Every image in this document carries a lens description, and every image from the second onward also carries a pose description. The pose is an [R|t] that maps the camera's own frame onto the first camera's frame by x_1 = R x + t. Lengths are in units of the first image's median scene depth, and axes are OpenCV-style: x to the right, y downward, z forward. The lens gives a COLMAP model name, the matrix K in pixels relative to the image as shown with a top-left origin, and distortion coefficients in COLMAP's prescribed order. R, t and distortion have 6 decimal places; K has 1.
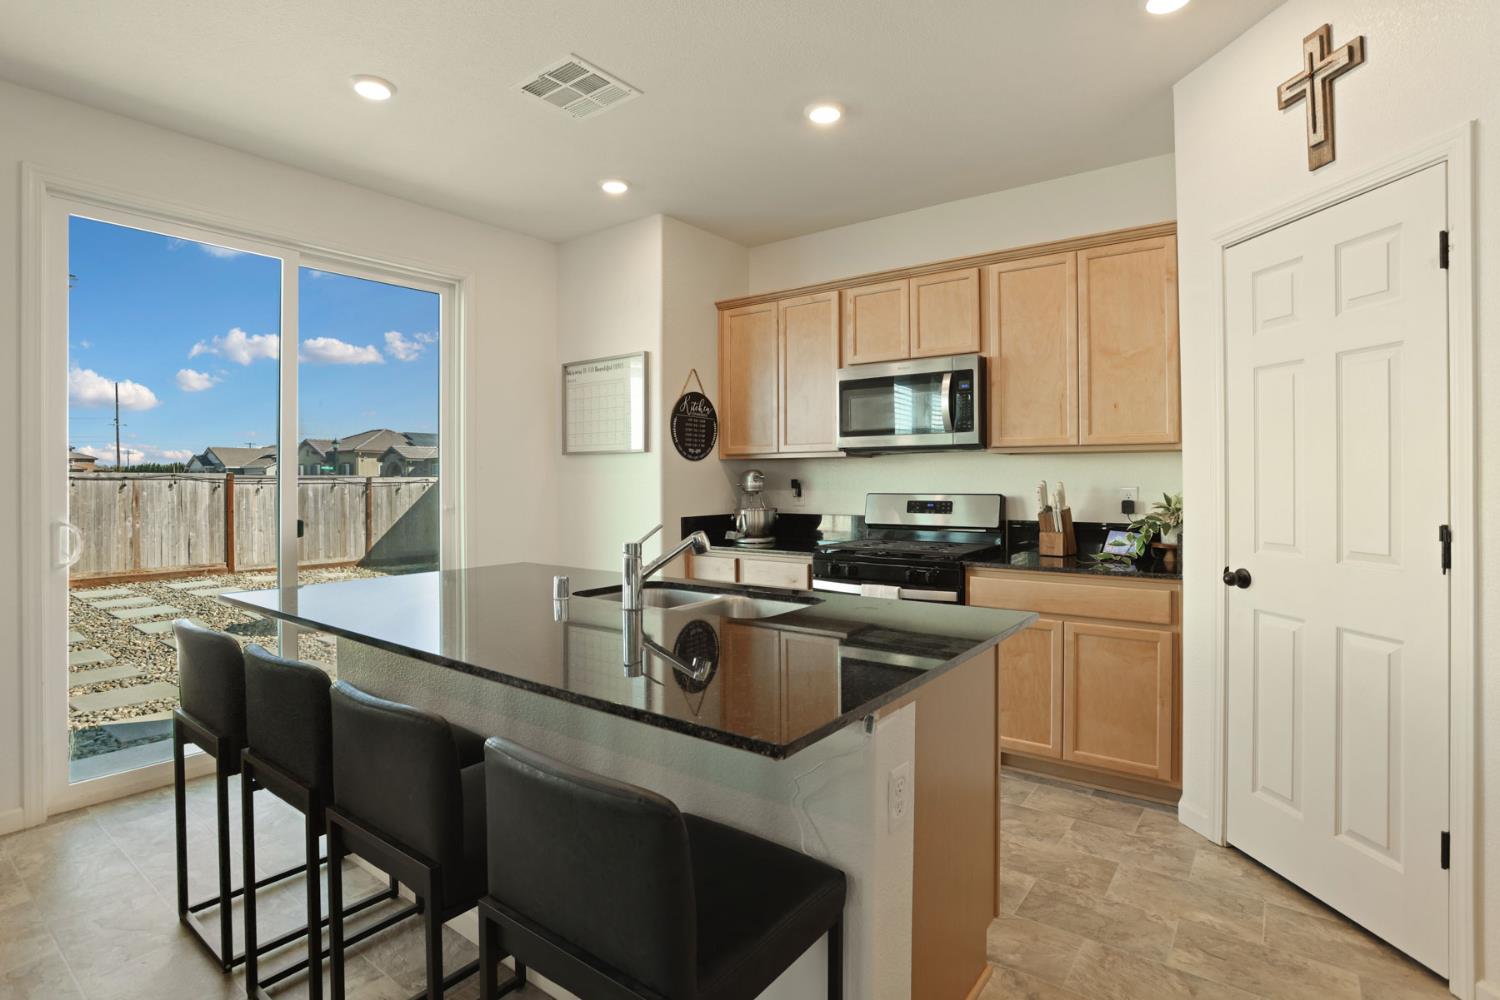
lens RADIAL K [[734.8, 0, 736.8], [0, 734.8, 477.8], [0, 0, 1]] dist [-0.047120, 0.013306]
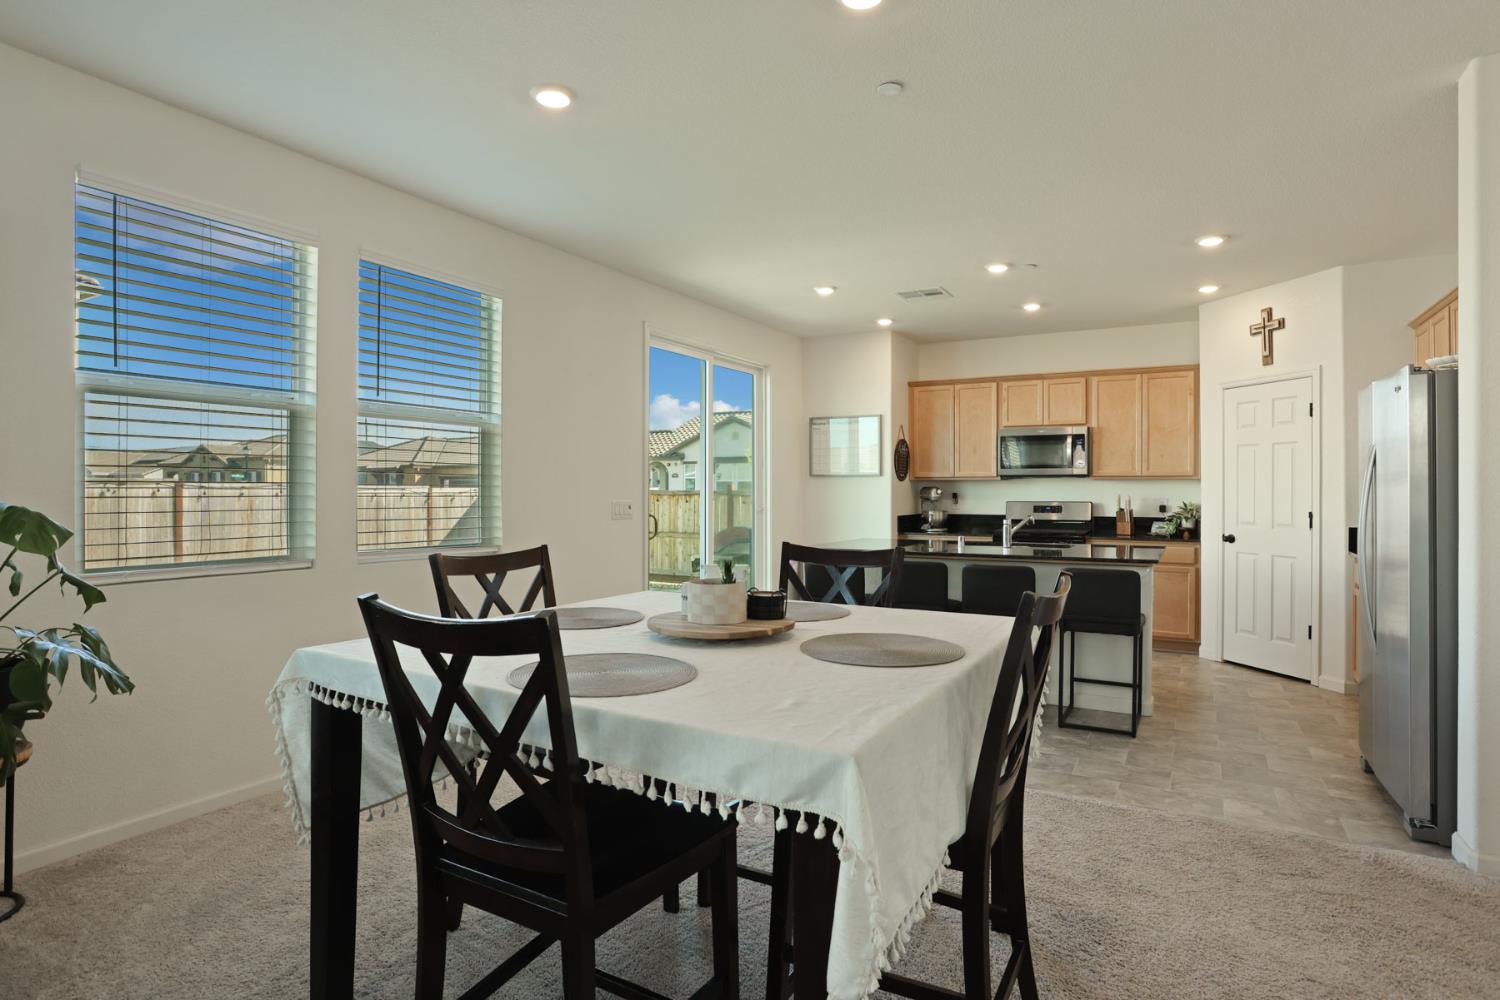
lens RADIAL K [[759.1, 0, 756.1], [0, 759.1, 490.2], [0, 0, 1]] dist [-0.047715, 0.004287]
pose [[0.991221, 0.005328, 0.132107, -0.781399], [-0.005543, 0.999984, 0.001260, -0.004390], [-0.132098, -0.001981, 0.991235, -0.805029]]
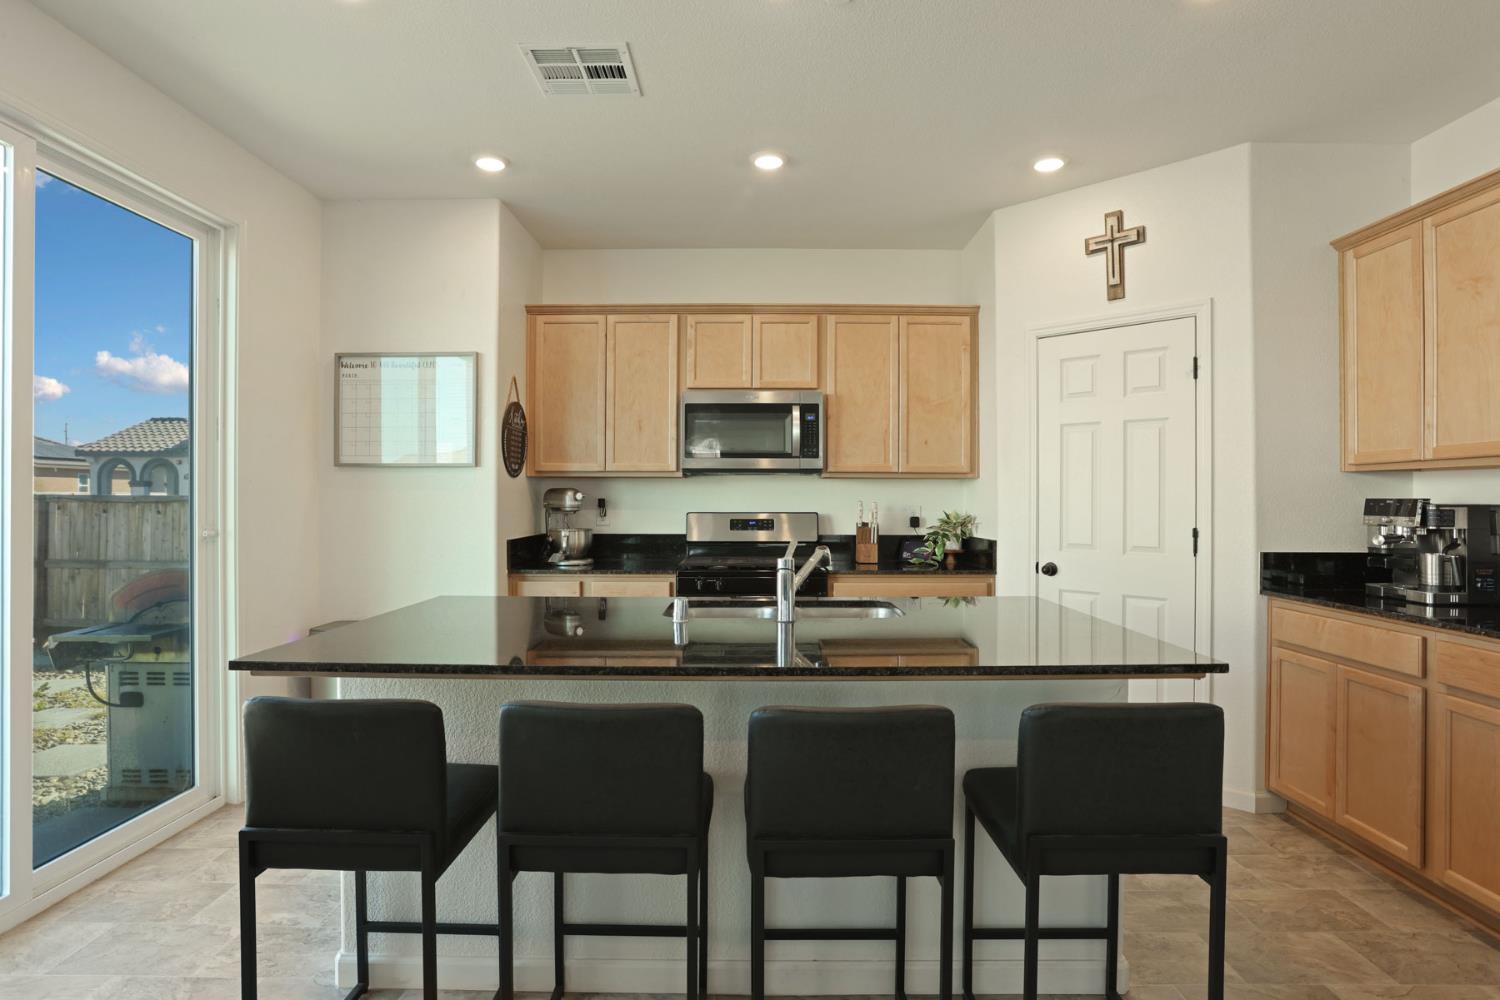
lens RADIAL K [[791.1, 0, 739.6], [0, 791.1, 497.8], [0, 0, 1]] dist [-0.056230, 0.014070]
pose [[0.802651, 0.005521, 0.596424, -0.539723], [-0.006730, 0.999977, -0.000199, 0.000443], [-0.596411, -0.003854, 0.802670, 0.078653]]
